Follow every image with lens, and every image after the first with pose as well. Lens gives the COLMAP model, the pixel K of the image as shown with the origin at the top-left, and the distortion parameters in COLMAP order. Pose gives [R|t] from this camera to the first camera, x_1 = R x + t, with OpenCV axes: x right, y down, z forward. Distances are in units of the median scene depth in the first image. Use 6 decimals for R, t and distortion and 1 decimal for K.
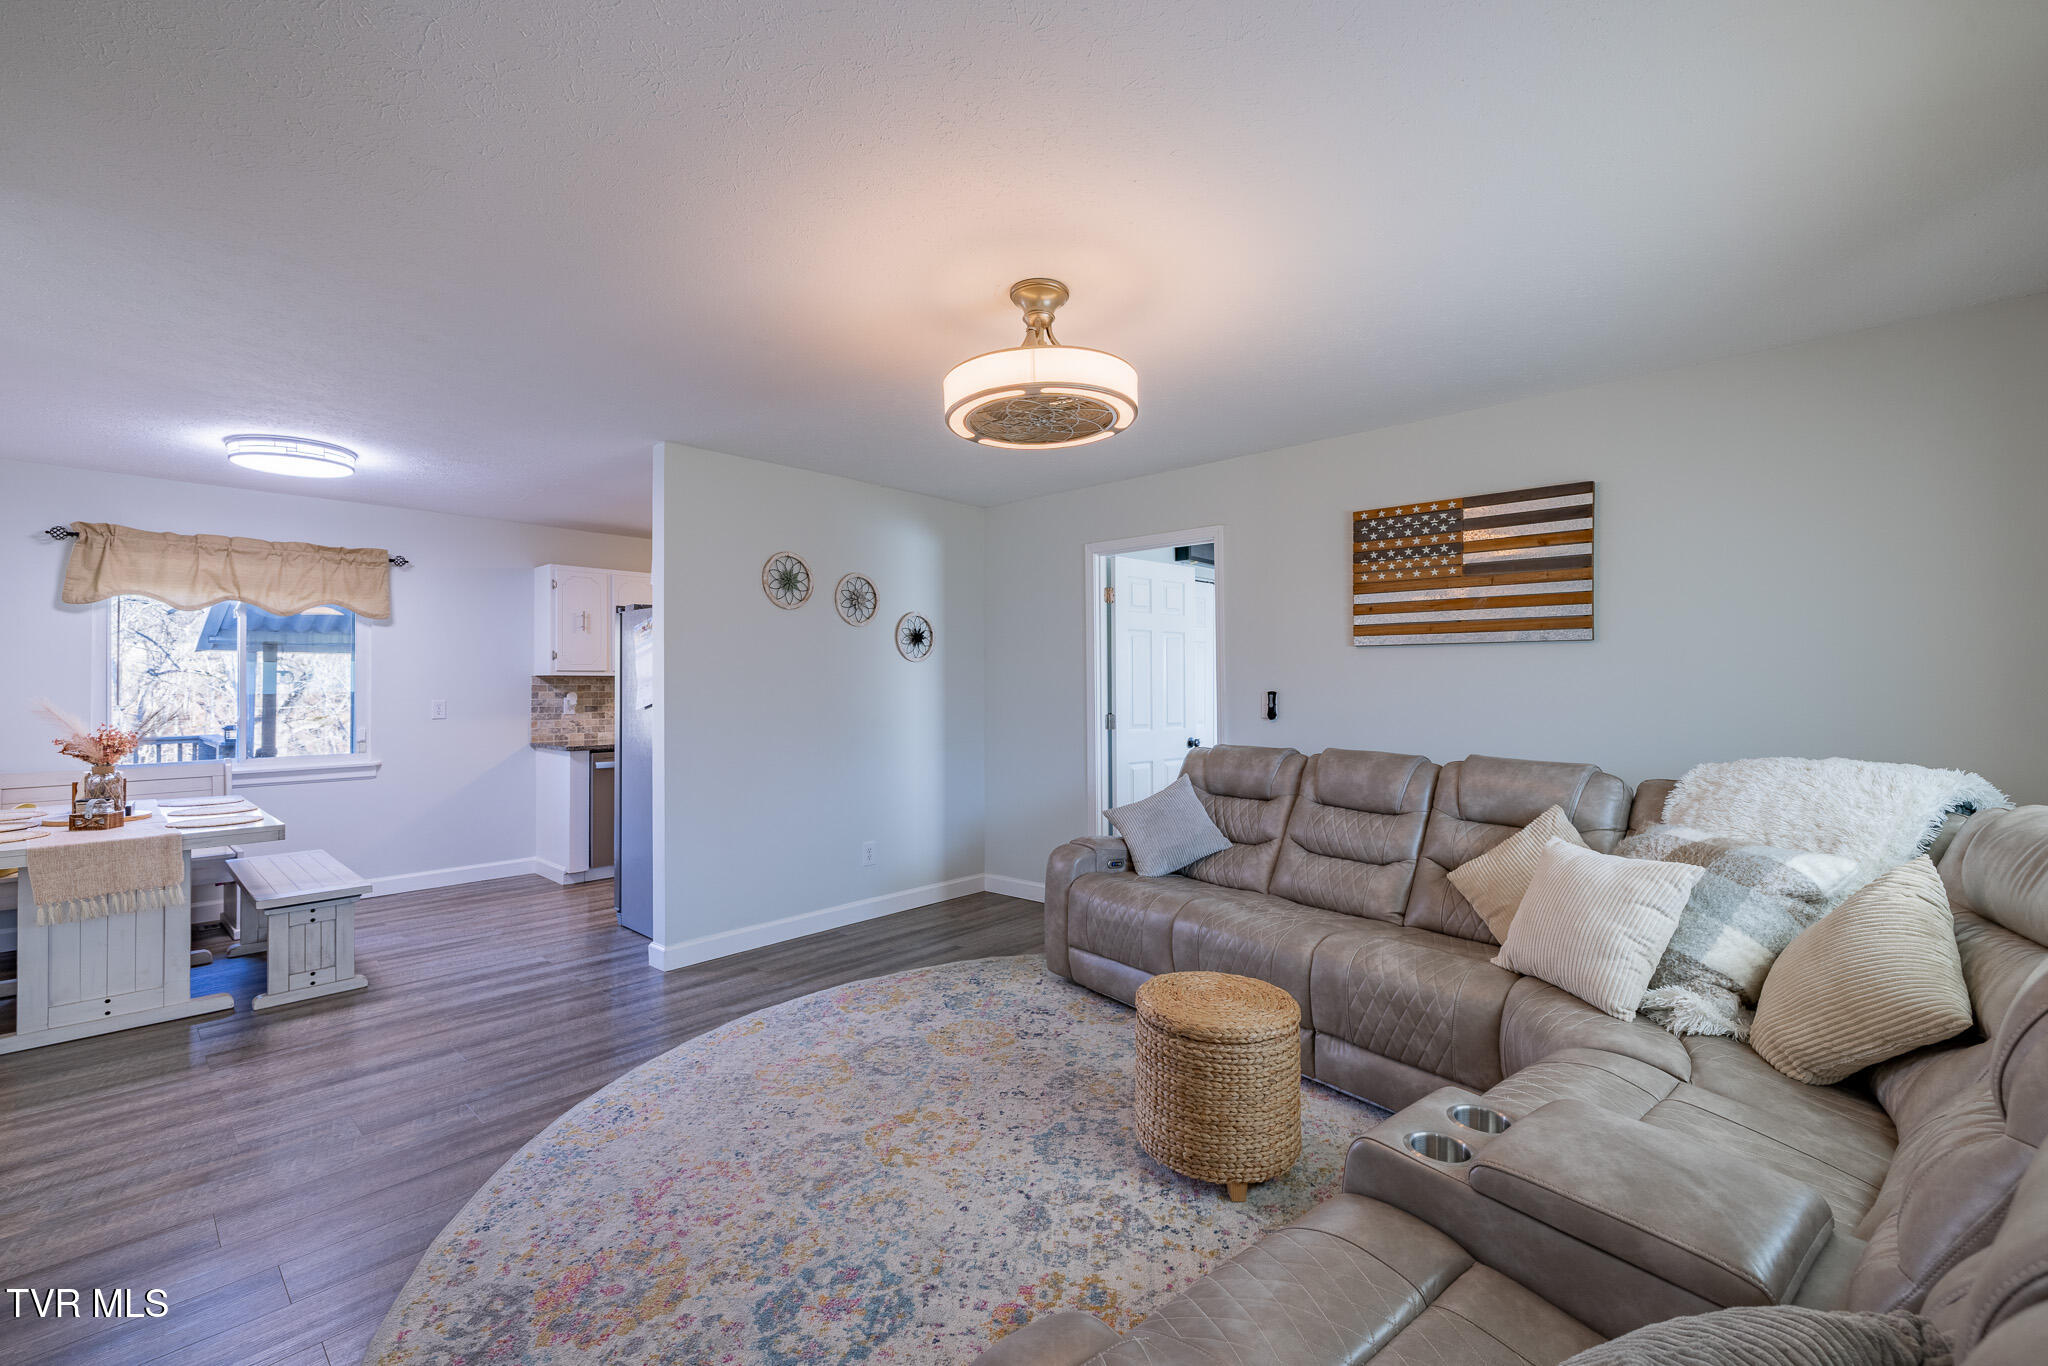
lens RADIAL K [[861.9, 0, 1015.2], [0, 861.9, 688.1], [0, 0, 1]] dist [0.003995, 0.000337]
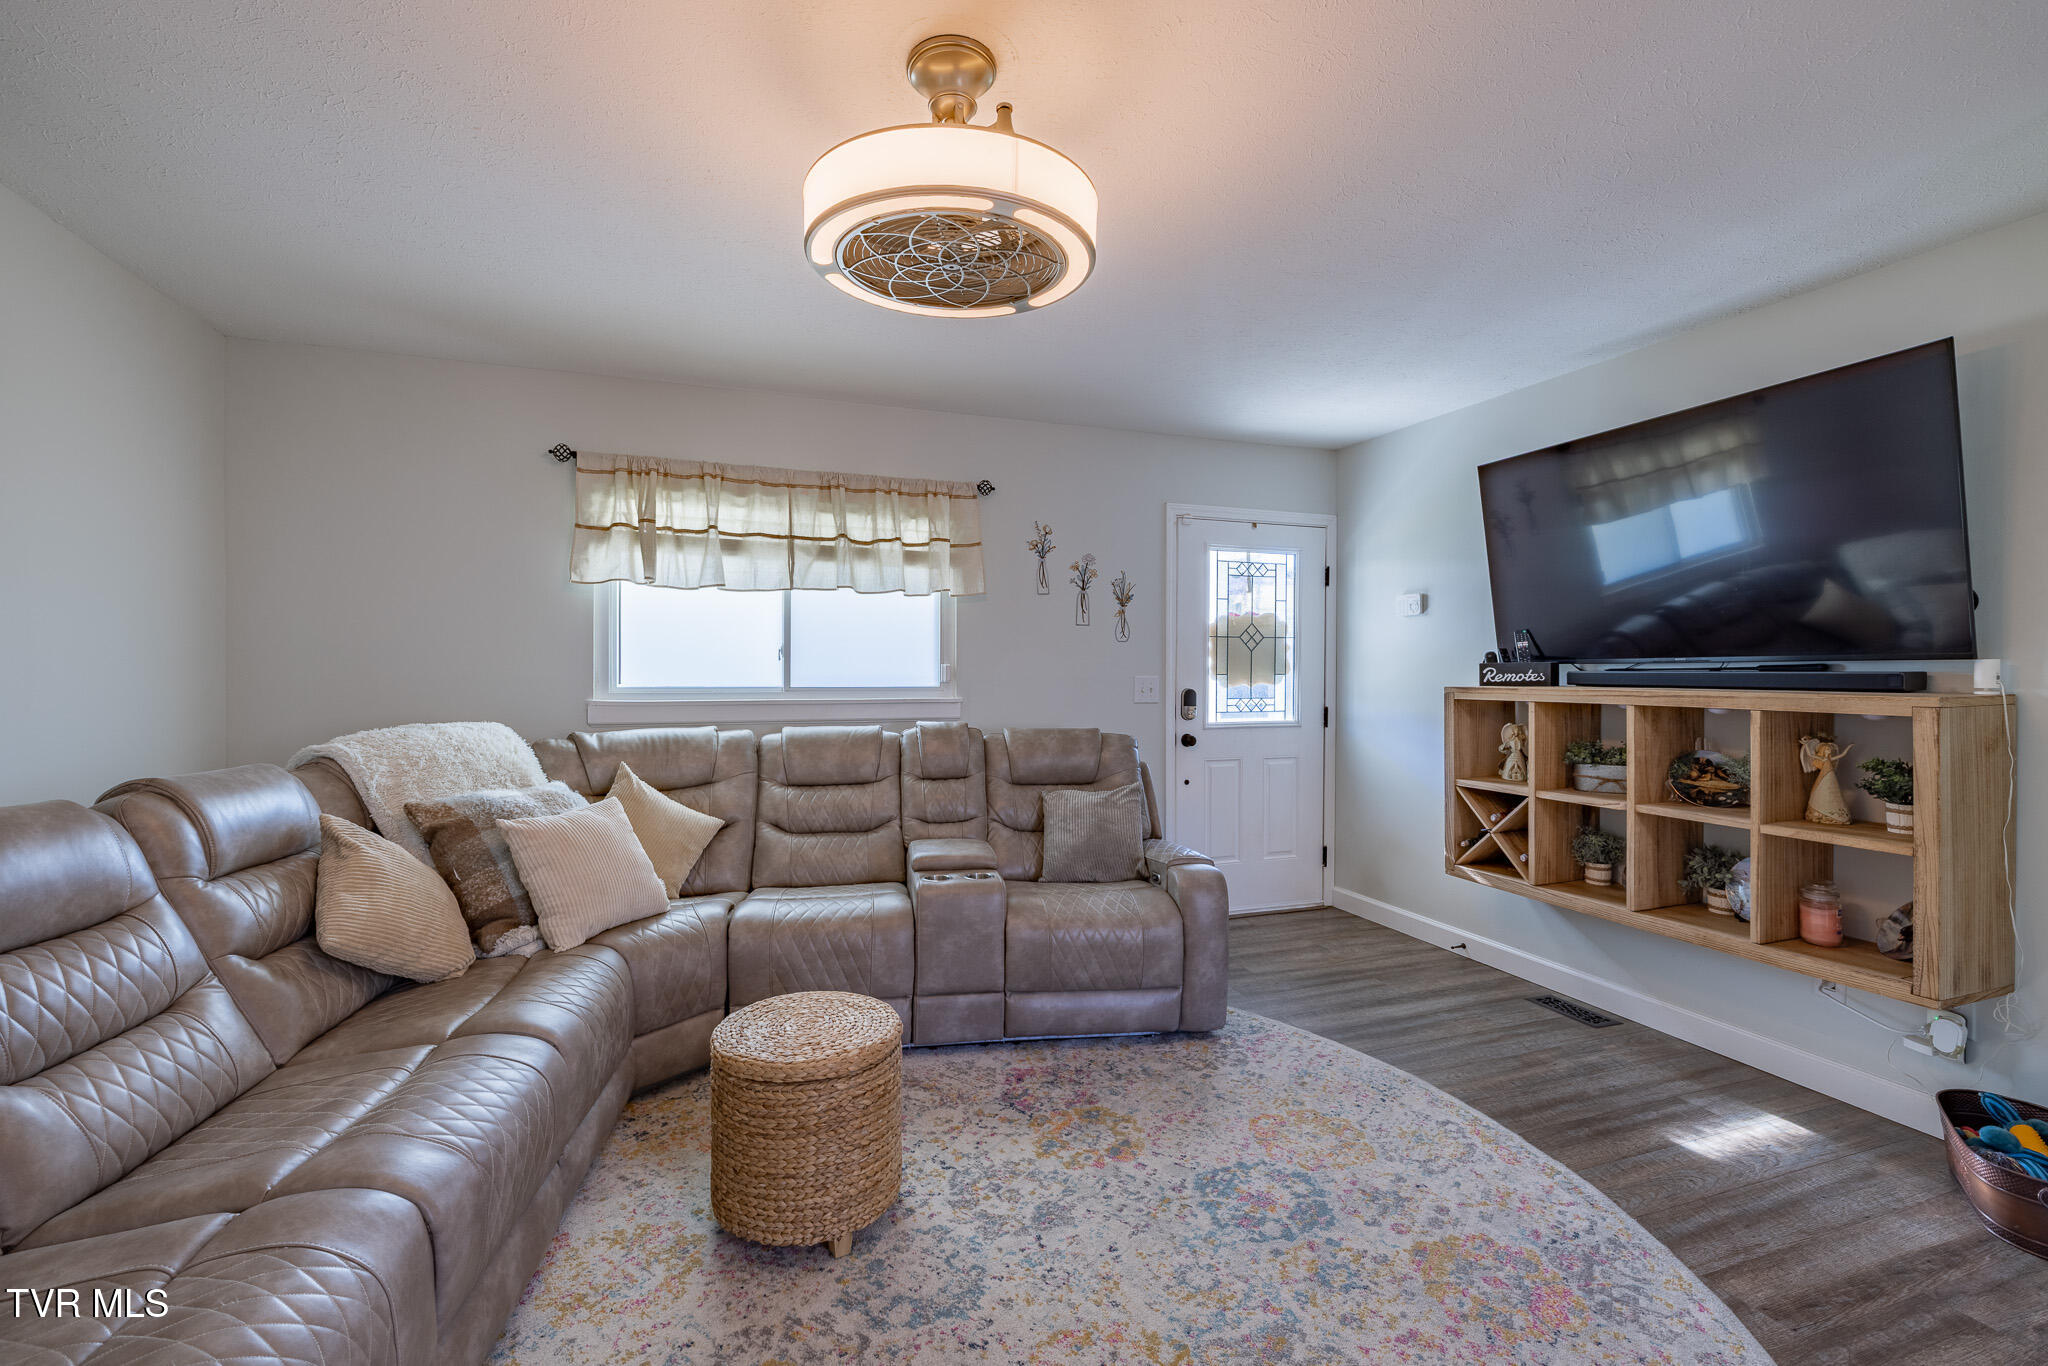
lens RADIAL K [[861.9, 0, 1018.3], [0, 861.9, 672.9], [0, 0, 1]] dist [0.003995, 0.000337]
pose [[-0.885576, -0.000279, 0.464494, -0.420350], [0.001762, 0.999991, 0.003959, 0.009877], [-0.464491, 0.004324, -0.885567, 1.997346]]
